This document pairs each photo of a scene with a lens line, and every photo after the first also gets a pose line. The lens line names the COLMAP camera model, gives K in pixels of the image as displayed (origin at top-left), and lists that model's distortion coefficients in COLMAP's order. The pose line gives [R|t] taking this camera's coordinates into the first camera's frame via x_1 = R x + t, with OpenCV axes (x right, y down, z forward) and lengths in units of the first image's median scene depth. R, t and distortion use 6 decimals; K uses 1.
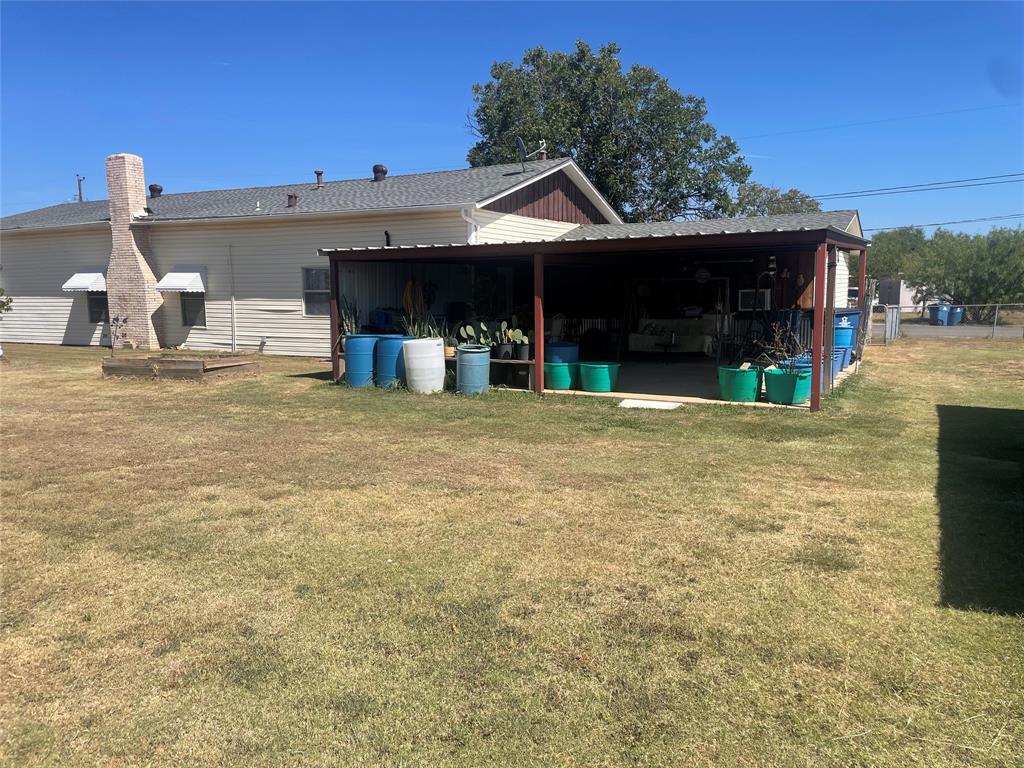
lens RADIAL K [[840.4, 0, 510.3], [0, 840.4, 381.3], [0, 0, 1]] dist [-0.004875, 0.004298]
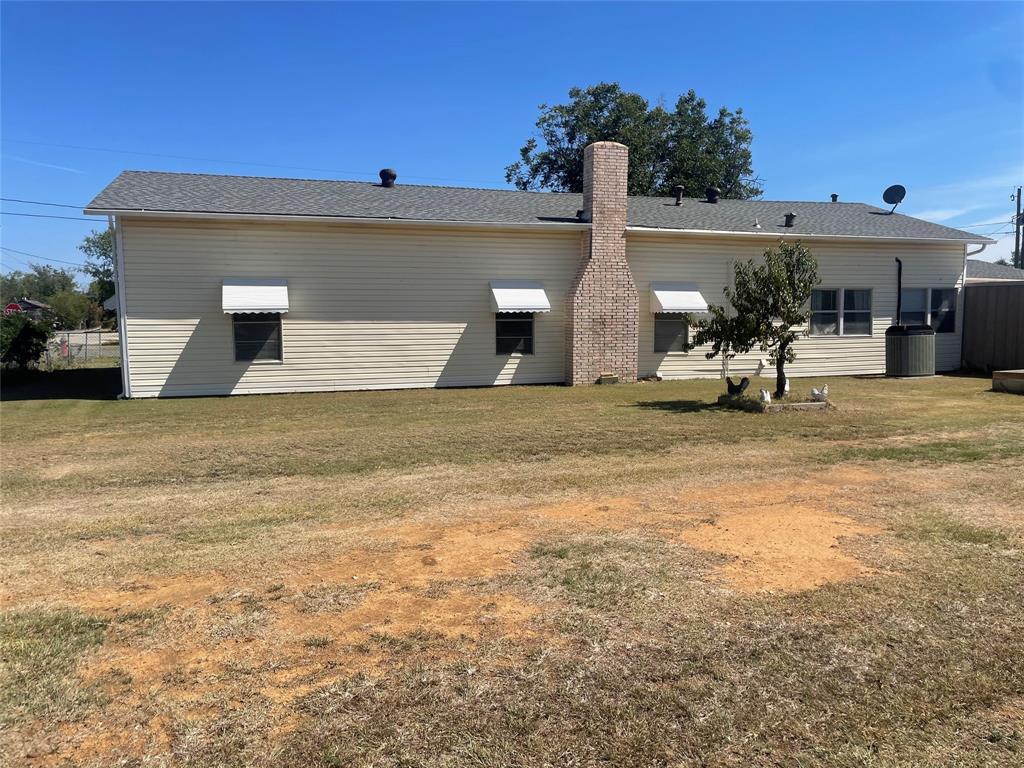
lens RADIAL K [[783.2, 0, 508.4], [0, 783.2, 385.2], [0, 0, 1]] dist [0.049605, -0.054611]
pose [[0.686299, -0.067520, 0.724179, -1.007485], [0.077798, 0.996784, 0.019209, -0.056074], [-0.723147, 0.043156, 0.689345, 0.519748]]
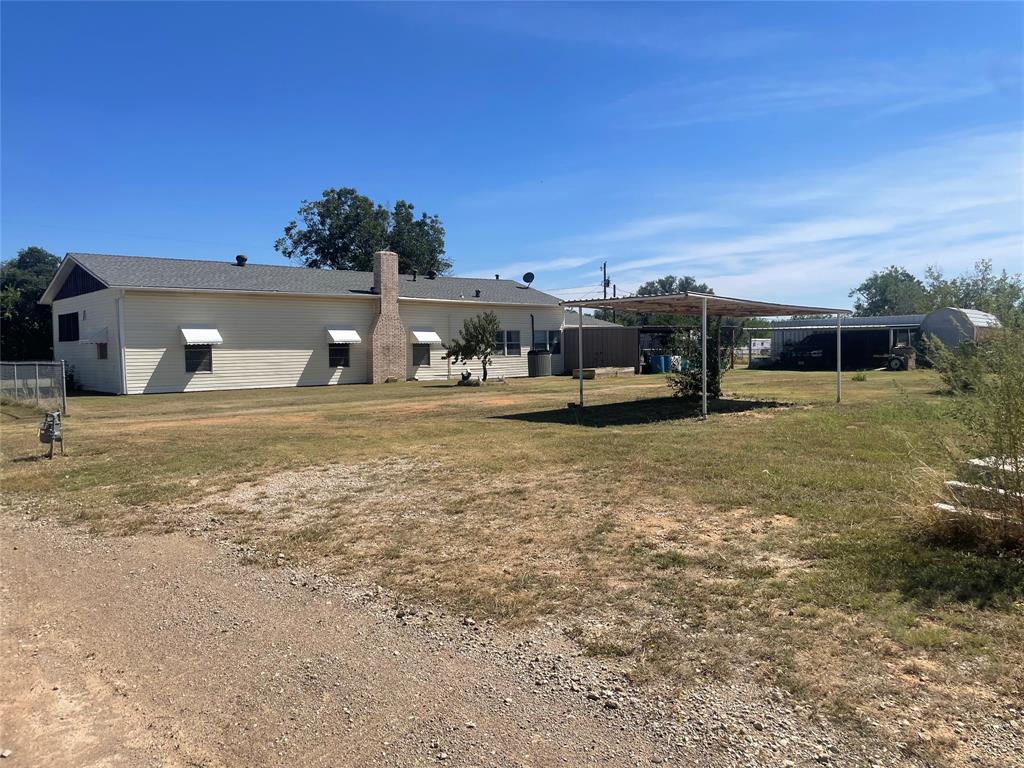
lens RADIAL K [[783.2, 0, 517.5], [0, 783.2, 385.8], [0, 0, 1]] dist [0.049605, -0.054611]
pose [[0.323161, -0.049242, 0.945062, -1.581574], [0.109208, 0.993914, 0.014445, -0.027417], [-0.940022, 0.098540, 0.326572, 0.329424]]
